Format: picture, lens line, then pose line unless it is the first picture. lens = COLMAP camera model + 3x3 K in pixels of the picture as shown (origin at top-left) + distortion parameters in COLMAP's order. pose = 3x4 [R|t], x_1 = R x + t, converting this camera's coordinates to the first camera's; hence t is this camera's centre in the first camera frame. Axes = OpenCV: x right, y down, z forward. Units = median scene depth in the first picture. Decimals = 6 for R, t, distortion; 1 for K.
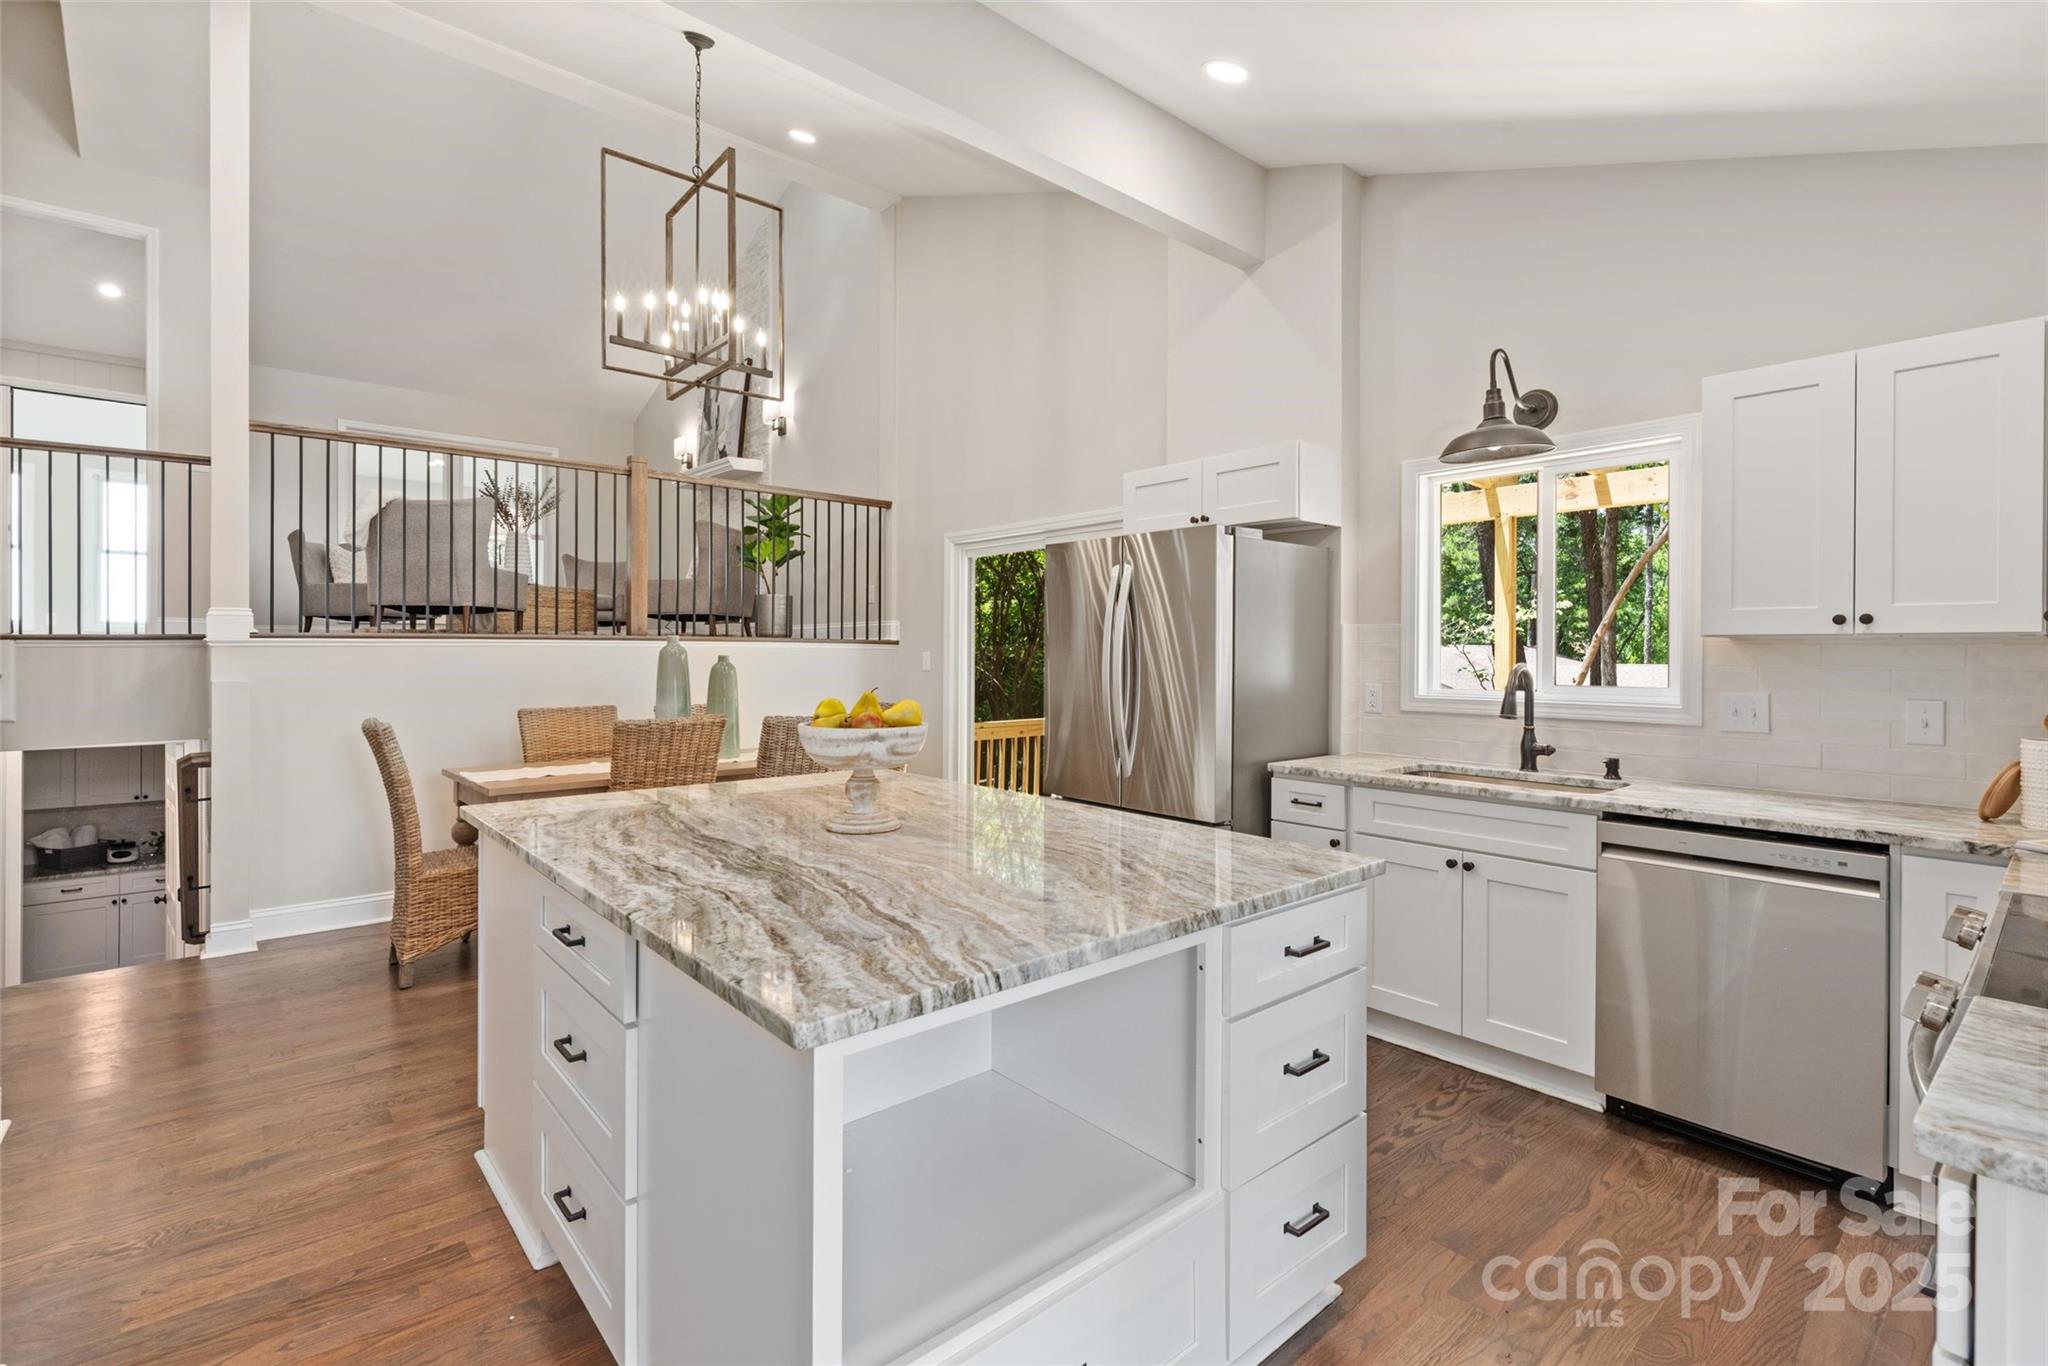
lens RADIAL K [[932.0, 0, 1026.4], [0, 932.0, 650.2], [0, 0, 1]] dist [-0.018349, 0.017738]
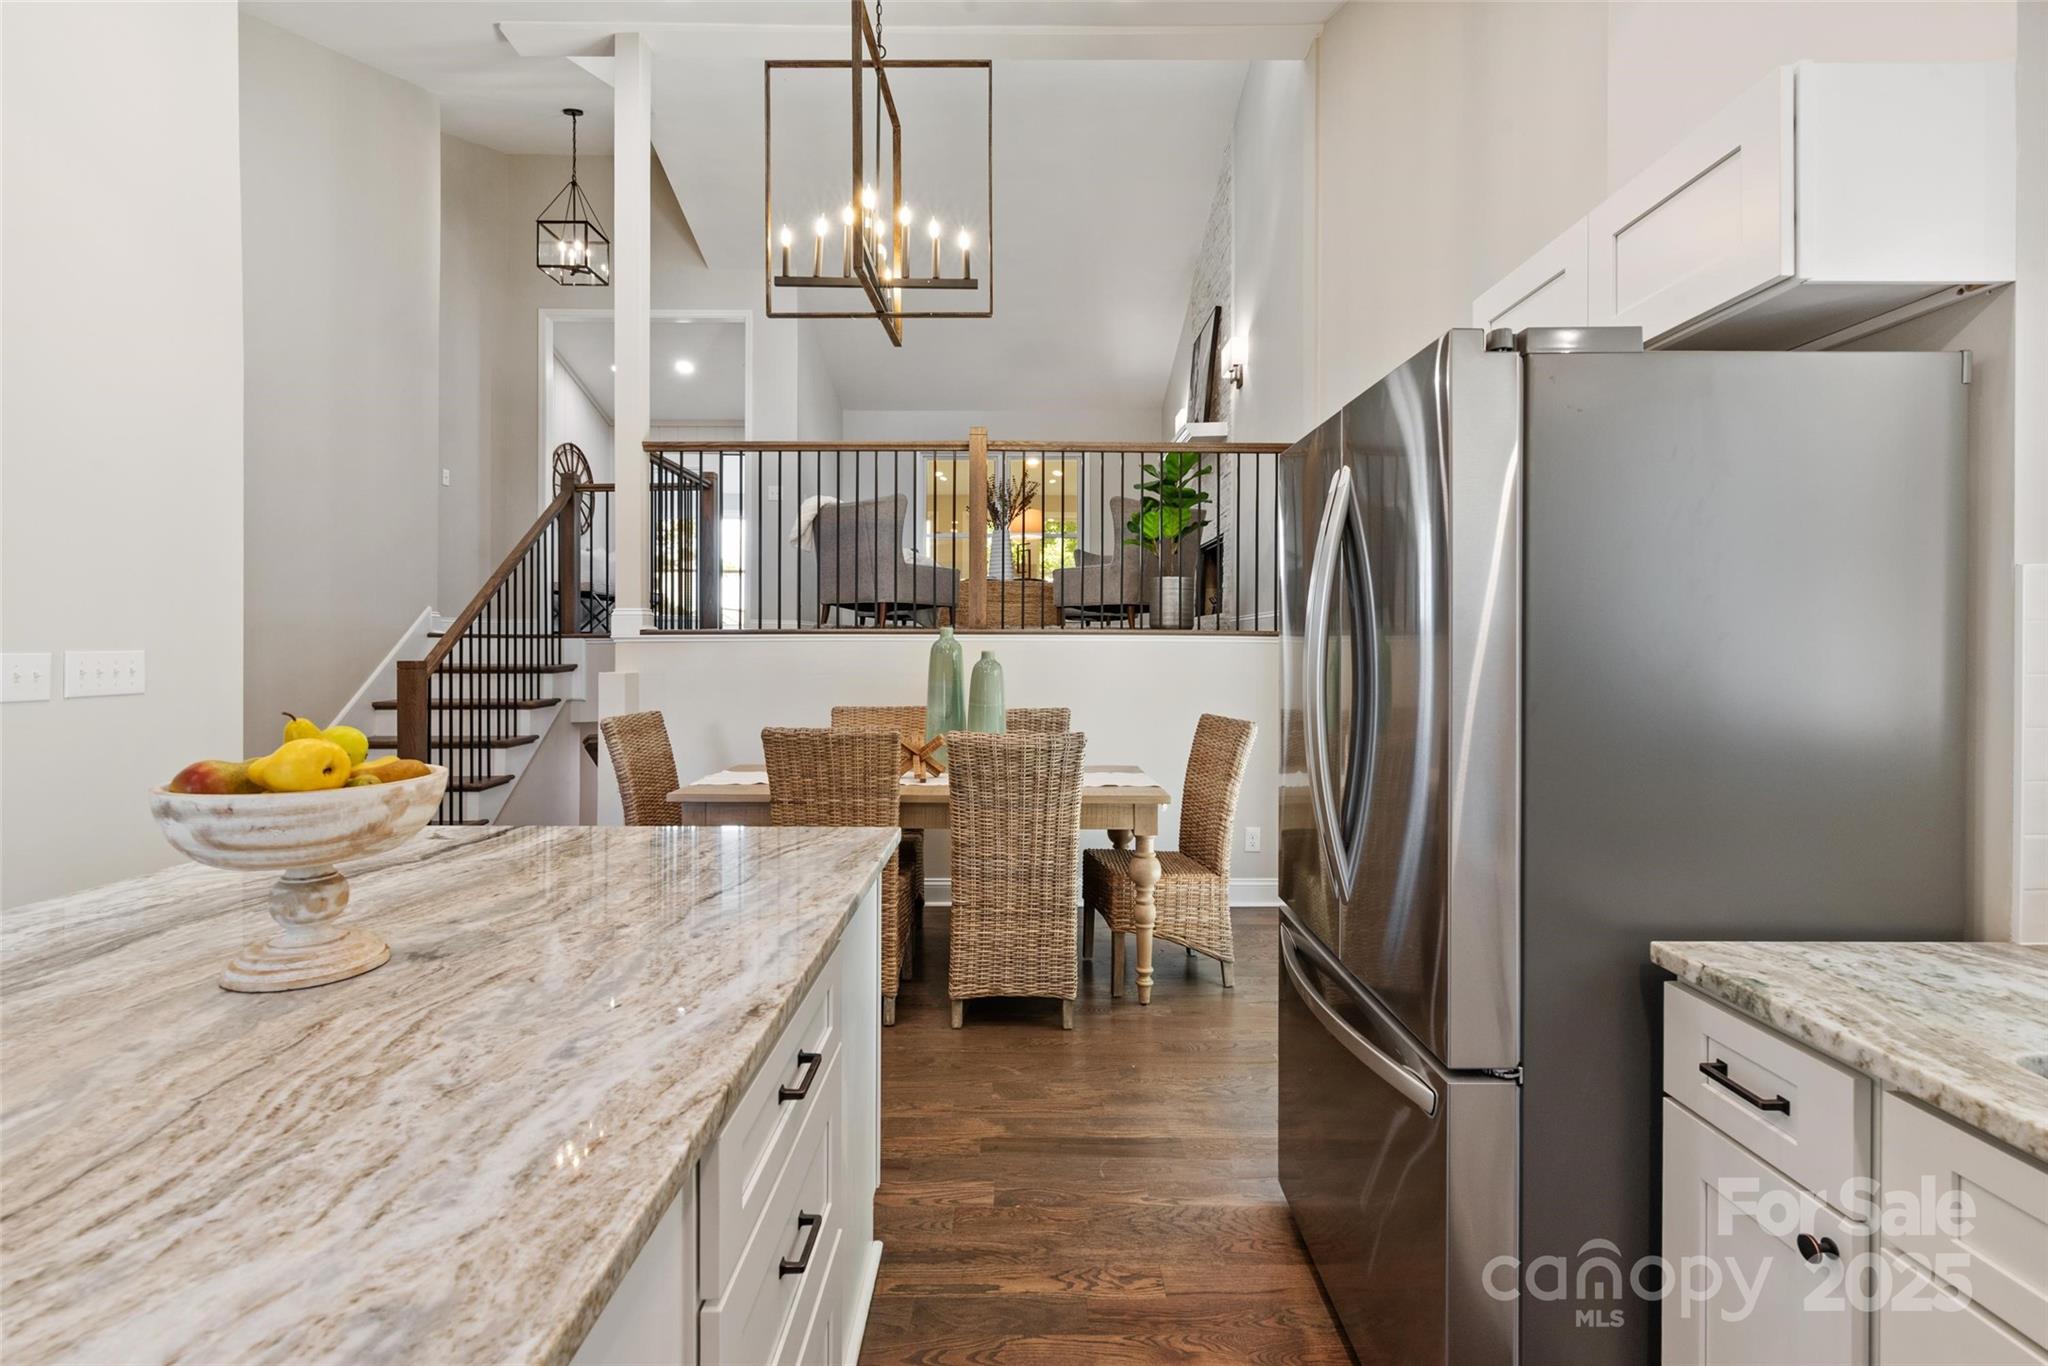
lens RADIAL K [[932.0, 0, 1026.4], [0, 932.0, 650.2], [0, 0, 1]] dist [-0.018349, 0.017738]
pose [[0.754402, 0.001820, -0.656410, 0.263430], [0.001140, 0.999991, 0.004083, 0.001511], [0.656411, -0.003829, 0.754394, 0.458031]]
